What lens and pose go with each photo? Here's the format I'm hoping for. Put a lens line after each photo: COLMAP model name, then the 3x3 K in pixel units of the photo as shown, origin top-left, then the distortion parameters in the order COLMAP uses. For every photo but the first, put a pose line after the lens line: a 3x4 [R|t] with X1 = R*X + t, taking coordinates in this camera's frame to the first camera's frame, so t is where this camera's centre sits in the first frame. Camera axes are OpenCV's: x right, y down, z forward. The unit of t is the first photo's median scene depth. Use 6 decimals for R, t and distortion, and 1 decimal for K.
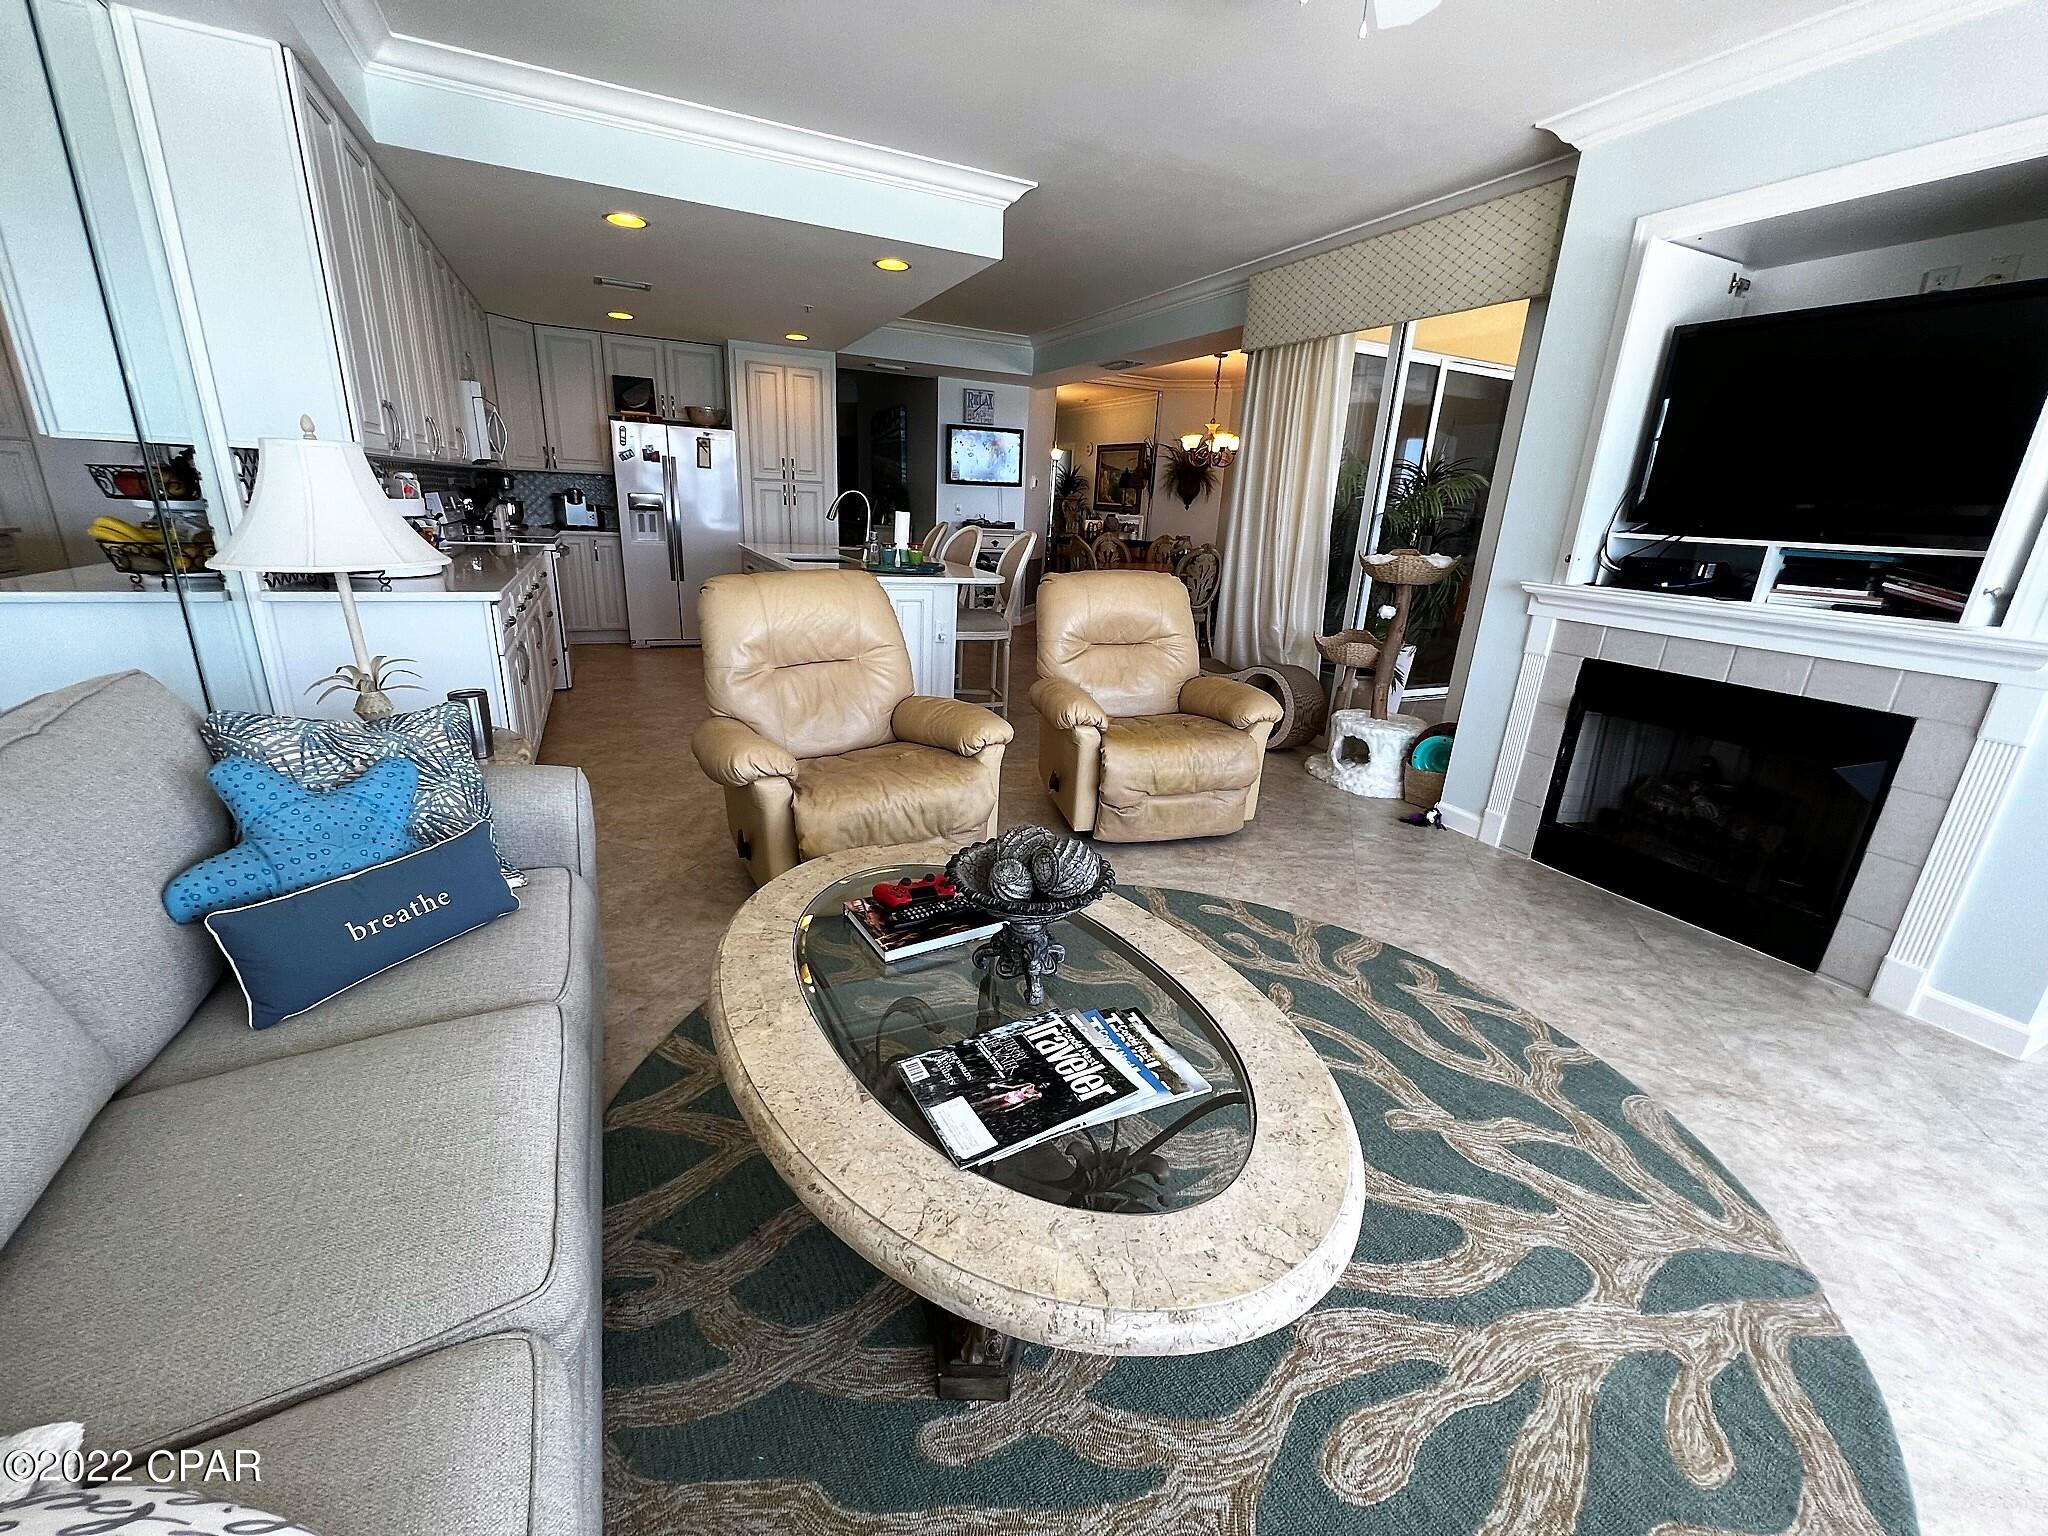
lens RADIAL K [[823.0, 0, 1019.9], [0, 823.0, 767.2], [0, 0, 1]] dist [-0.000853, -0.000041]
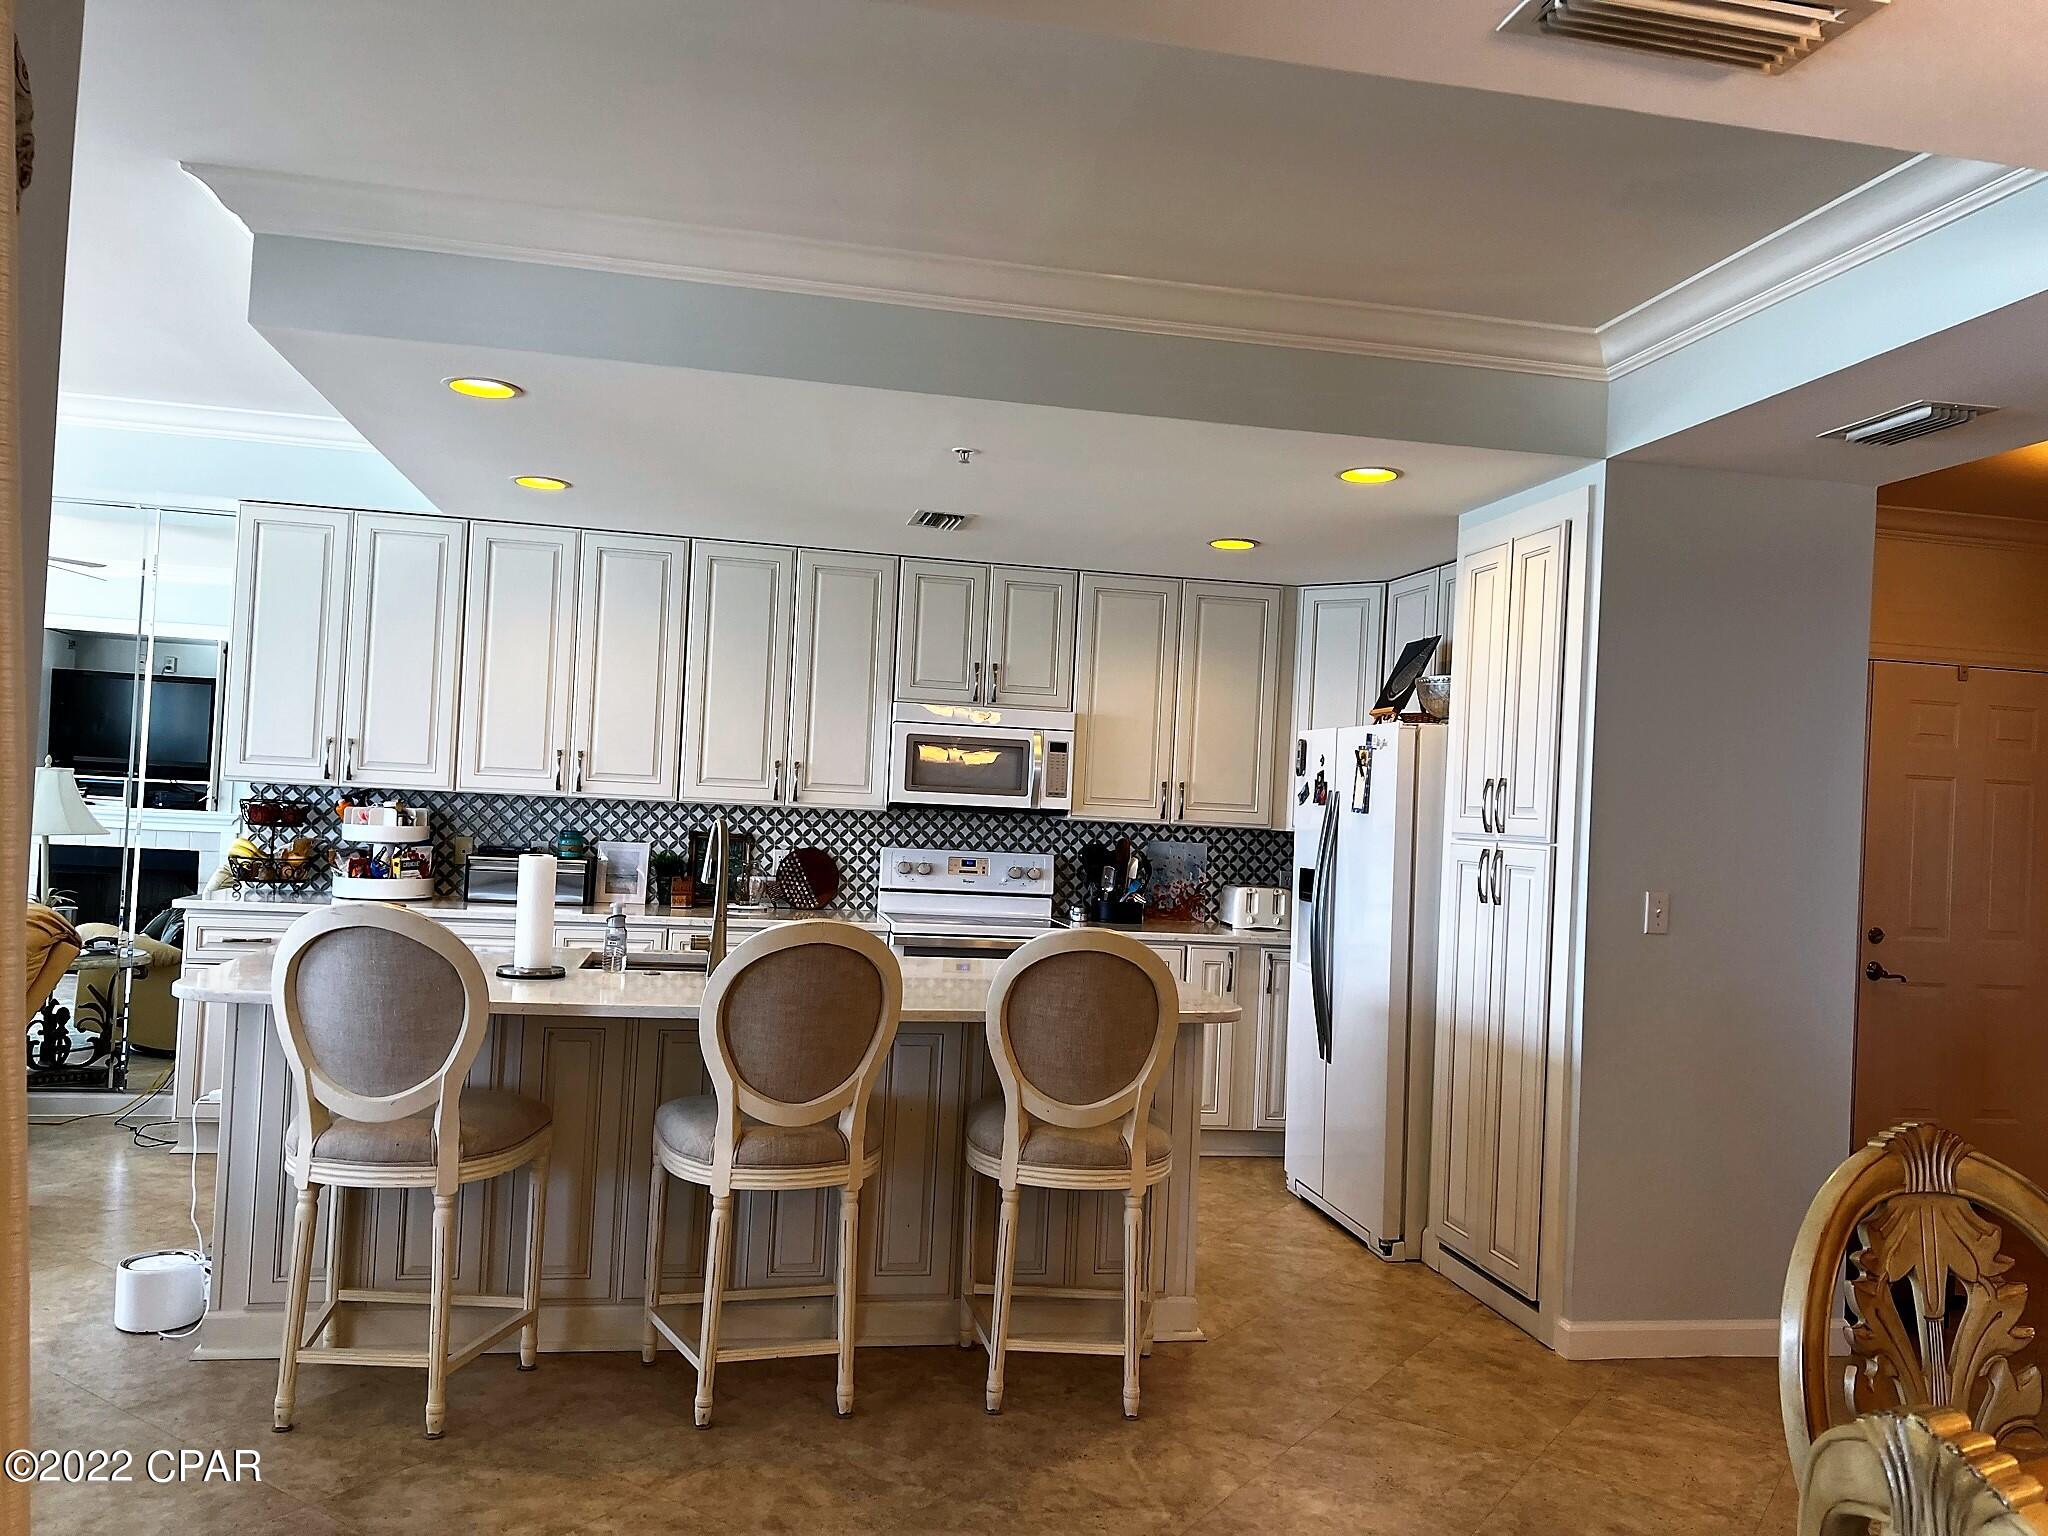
lens RADIAL K [[1532.5, 0, 1020.5], [0, 1532.5, 750.3], [0, 0, 1]] dist [0.090794, -0.108559]
pose [[-0.242030, -0.095844, -0.965523, 0.296509], [-0.357013, 0.934094, -0.003230, -0.224731], [0.902199, 0.343923, -0.260297, 0.711545]]
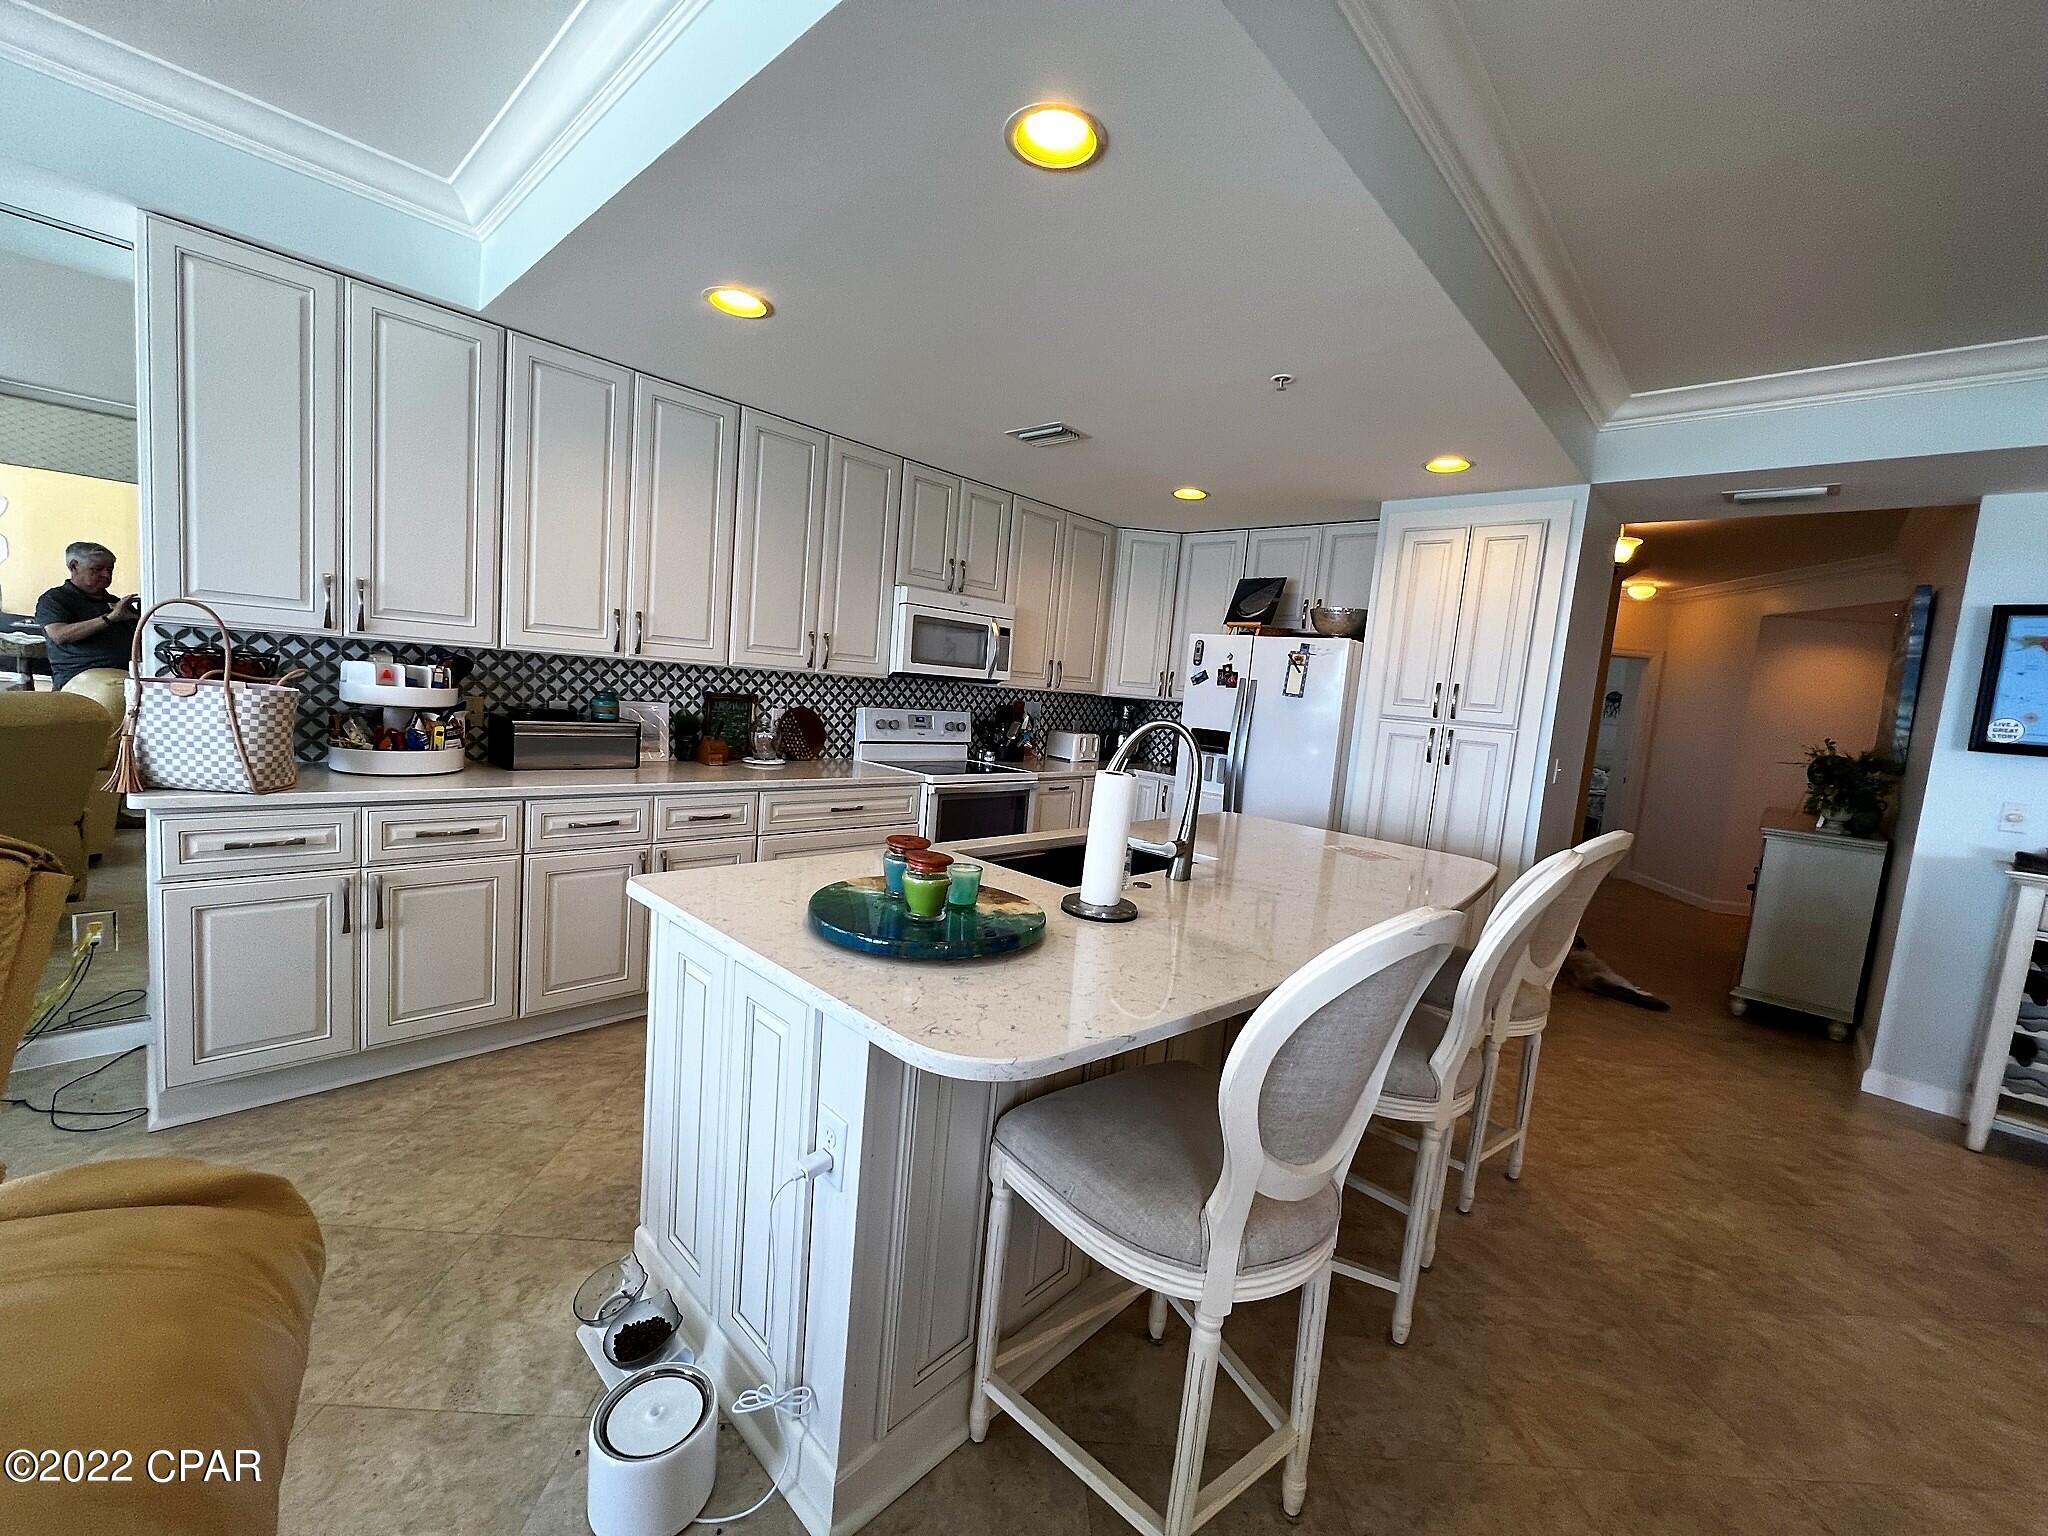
lens RADIAL K [[823.0, 0, 1019.9], [0, 823.0, 767.2], [0, 0, 1]] dist [-0.000853, -0.000041]
pose [[0.366293, 0.077223, -0.927290, 0.089870], [-0.350528, 0.934587, -0.060633, -0.137361], [0.861951, 0.347250, 0.369402, 0.414127]]
